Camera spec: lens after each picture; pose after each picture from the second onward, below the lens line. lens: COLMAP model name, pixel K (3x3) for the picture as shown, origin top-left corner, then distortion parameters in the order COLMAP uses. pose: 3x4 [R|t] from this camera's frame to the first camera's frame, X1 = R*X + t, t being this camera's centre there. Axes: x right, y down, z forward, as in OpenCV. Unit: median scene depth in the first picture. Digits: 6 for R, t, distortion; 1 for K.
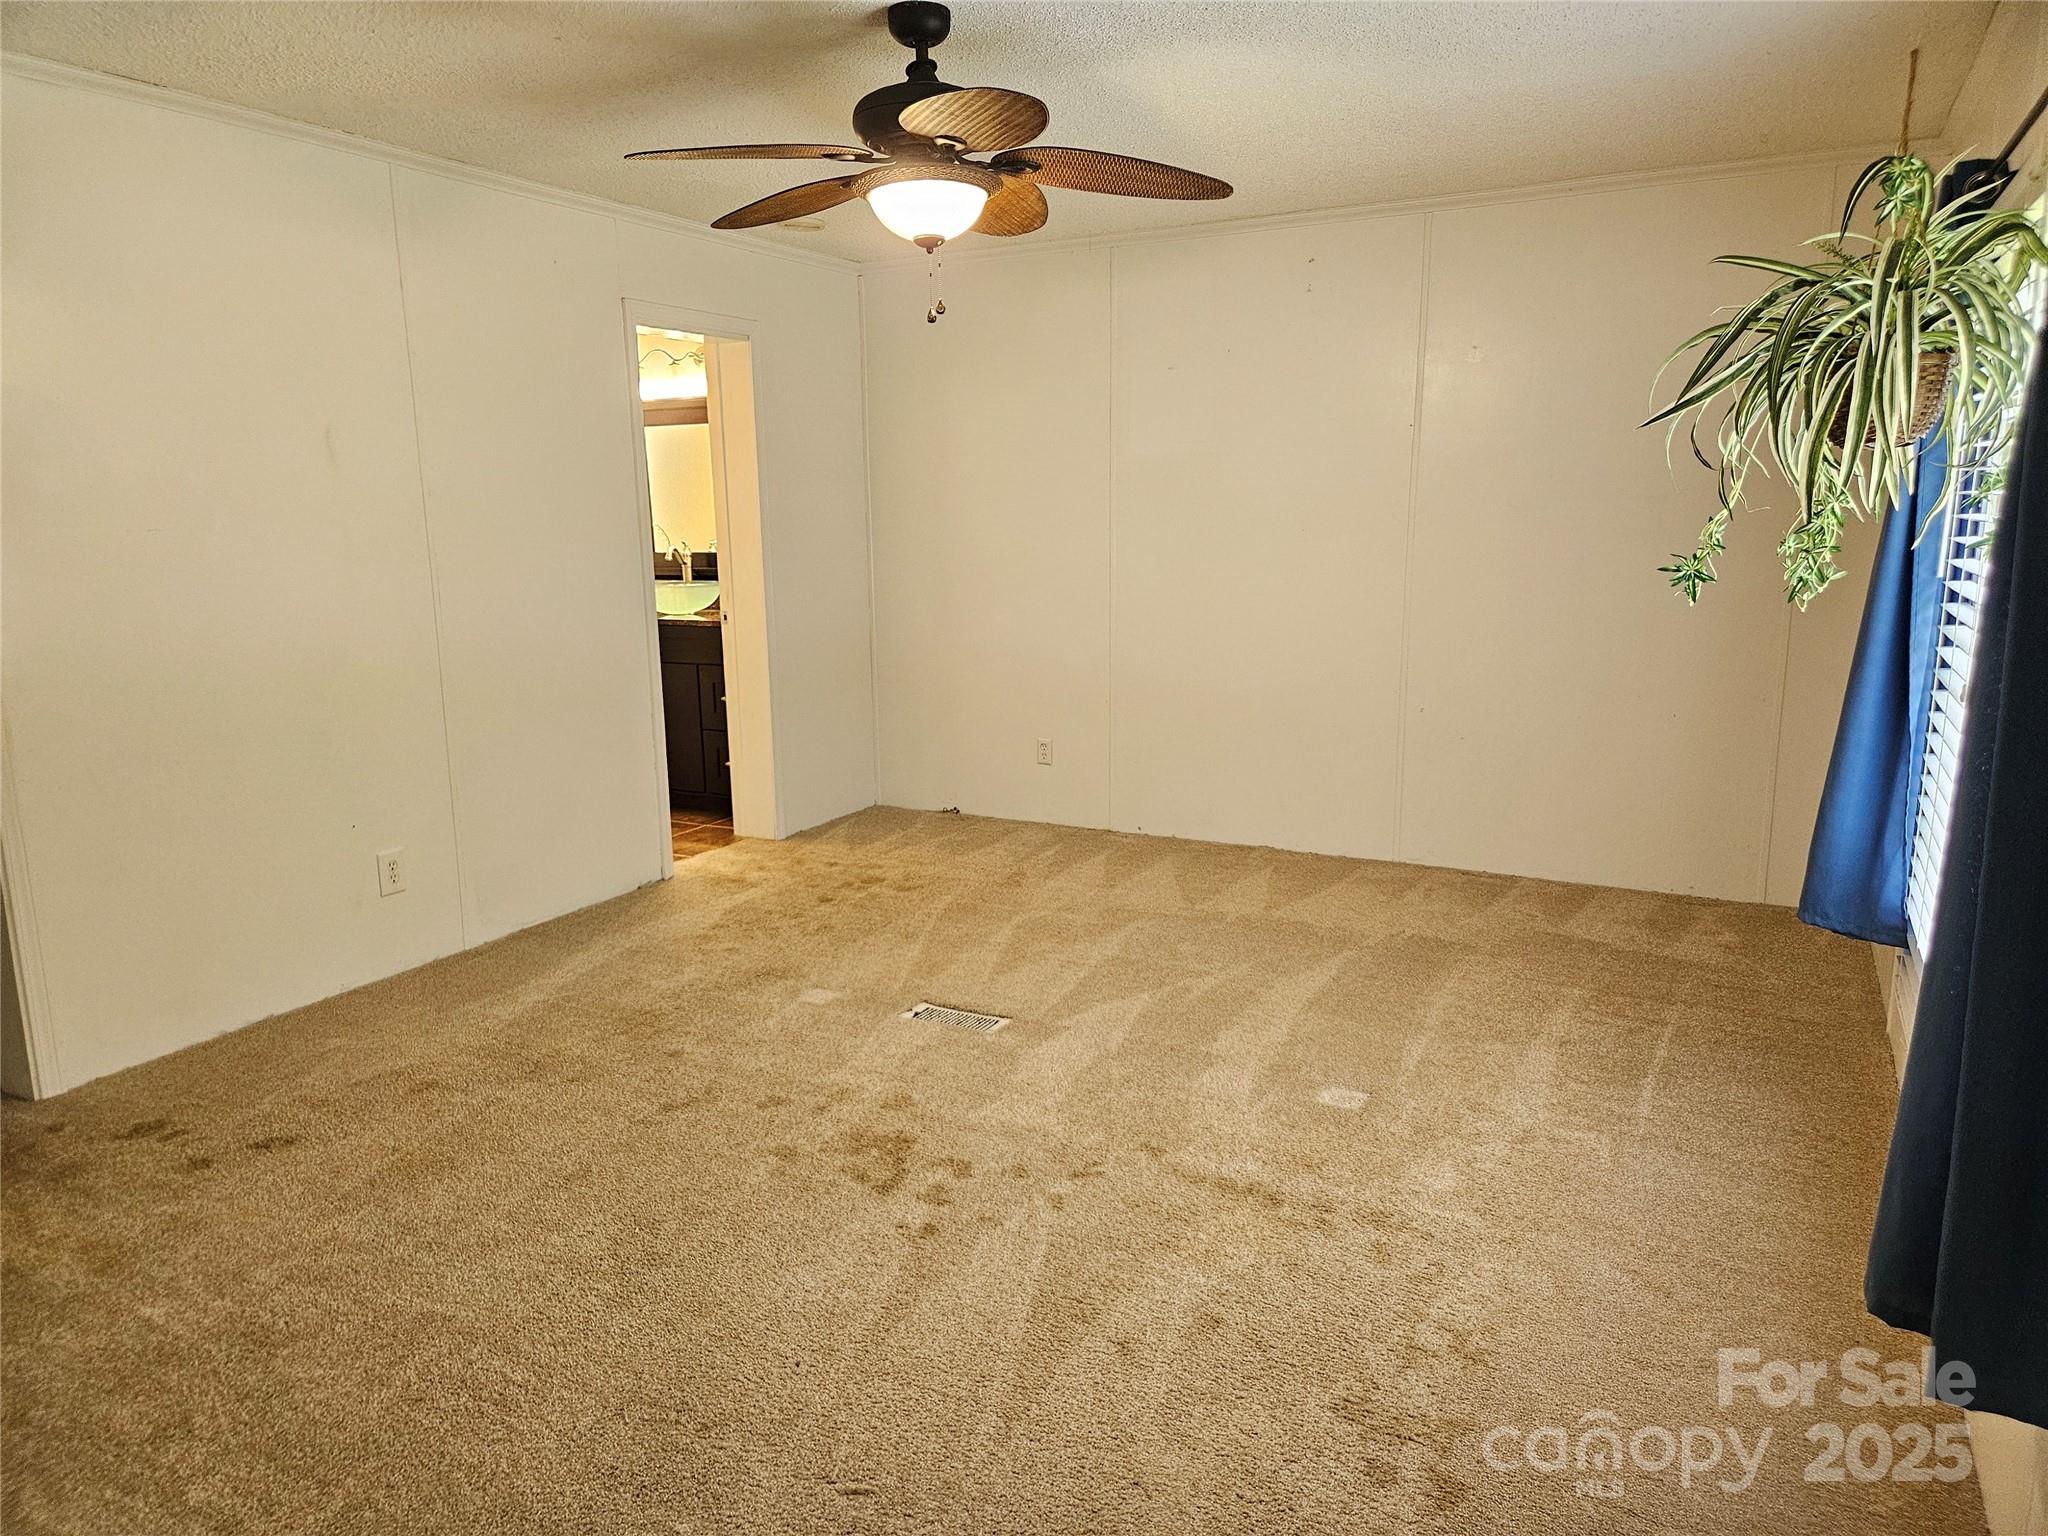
lens RADIAL K [[1371.2, 0, 1013.8], [0, 1371.2, 769.9], [0, 0, 1]] dist [0.069928, -0.055794]
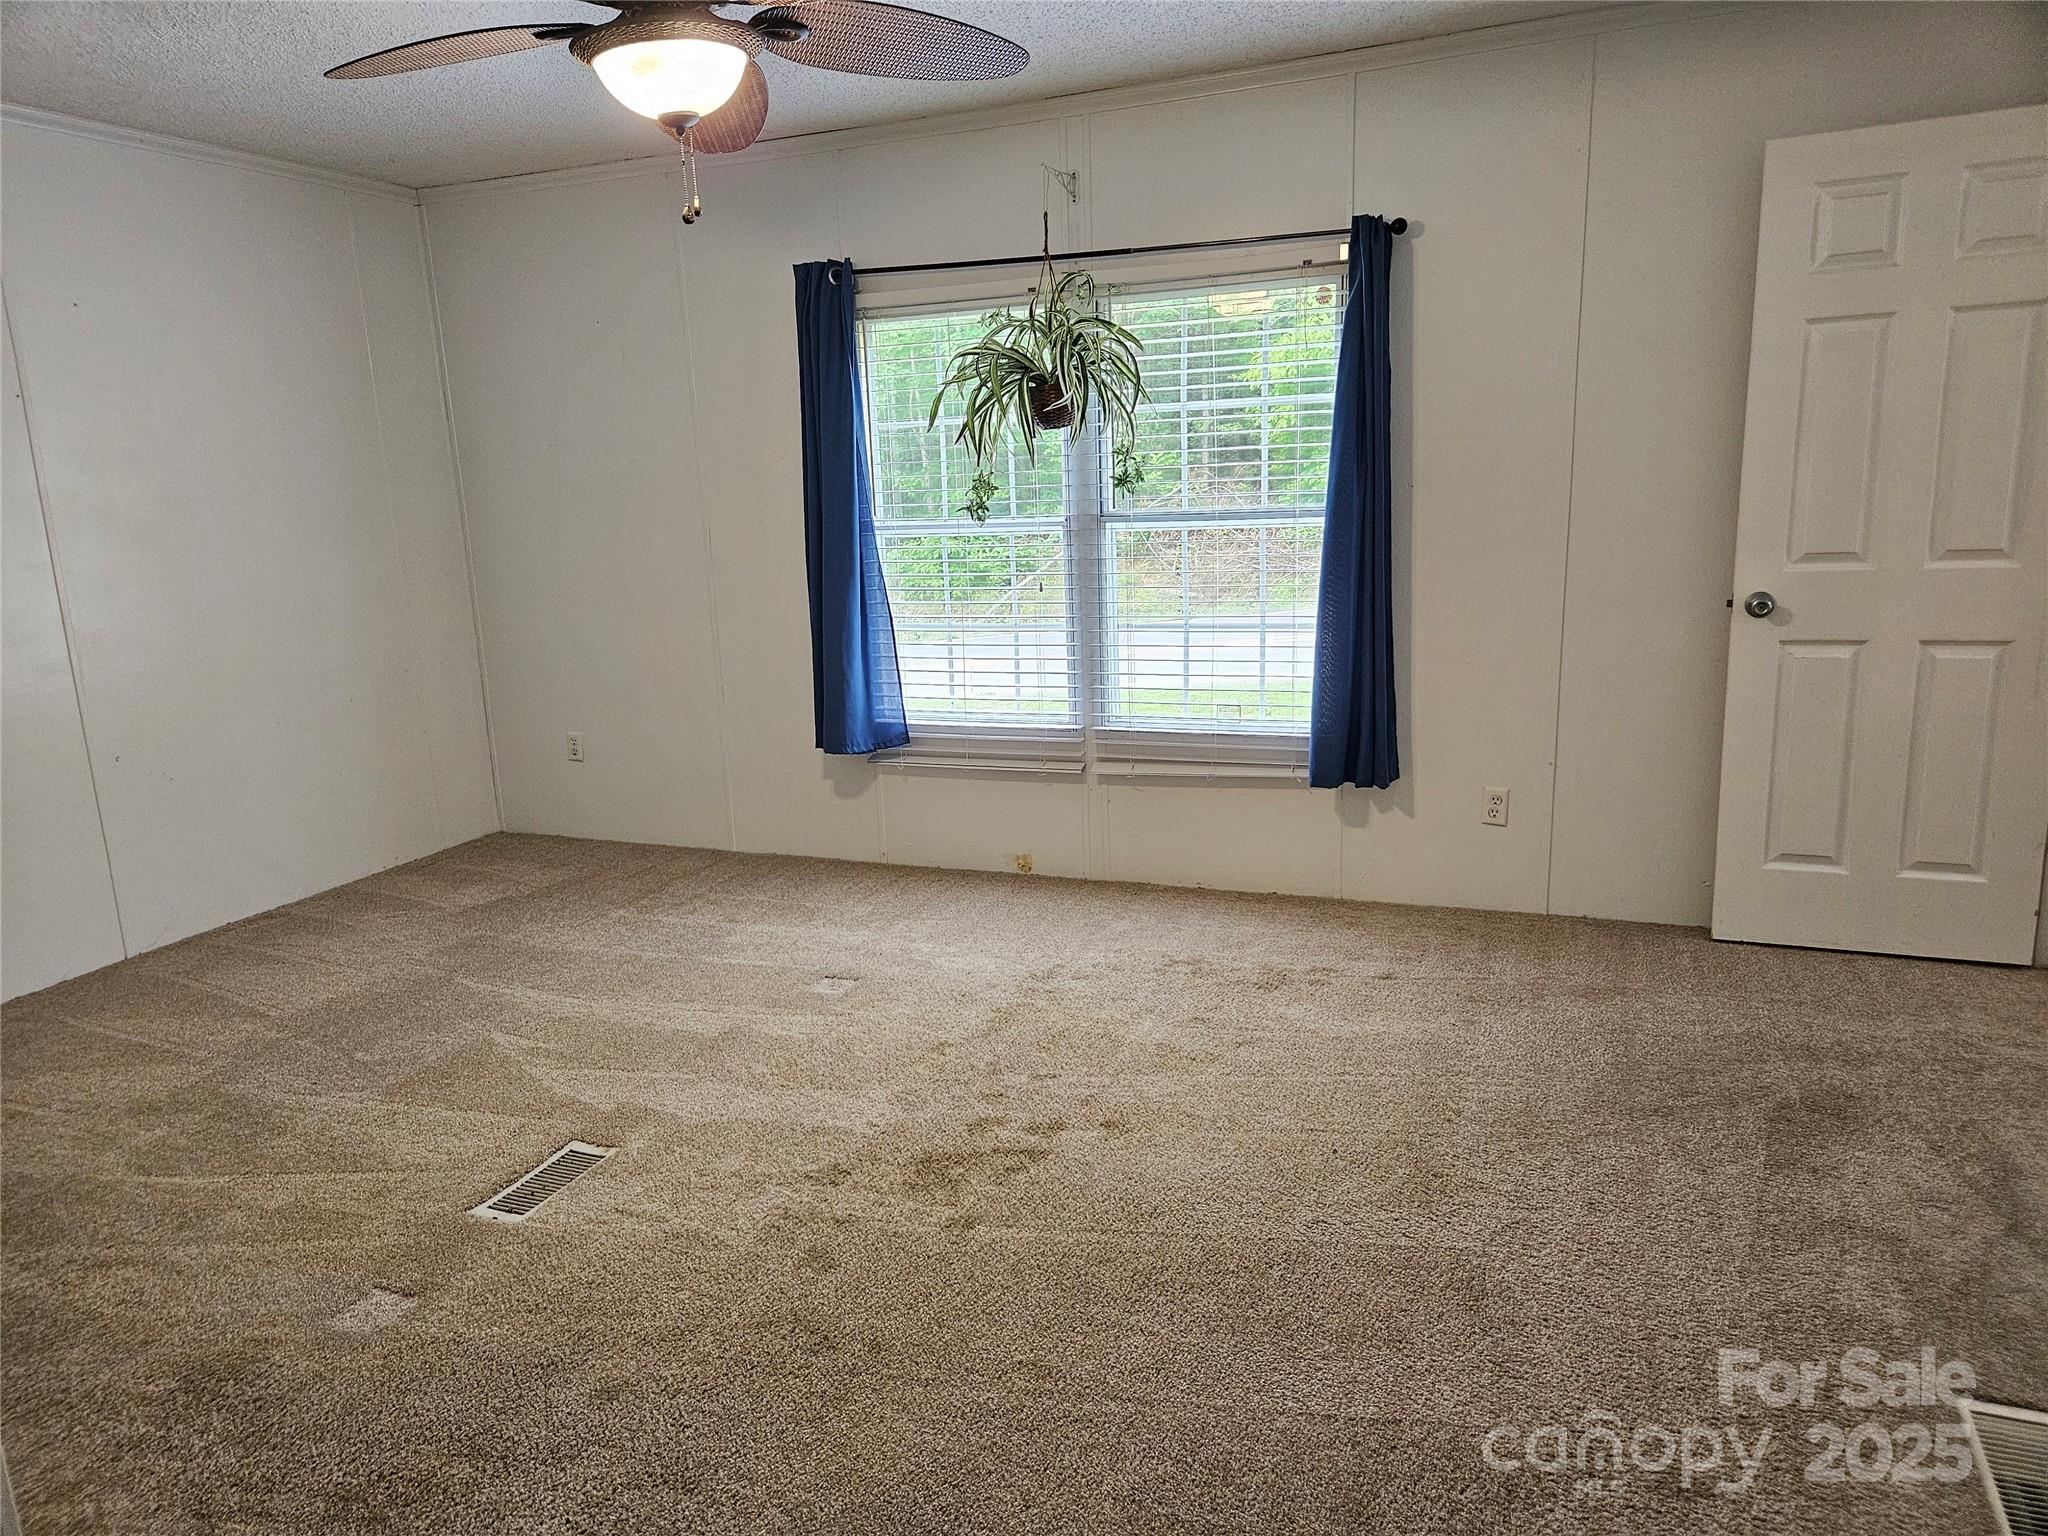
lens RADIAL K [[1371.2, 0, 1013.8], [0, 1371.2, 769.9], [0, 0, 1]] dist [0.069928, -0.055794]
pose [[-0.099706, -0.195307, 0.975661, -0.745910], [0.233285, 0.948628, 0.213736, -0.123283], [-0.967283, 0.248918, -0.049022, 0.757406]]
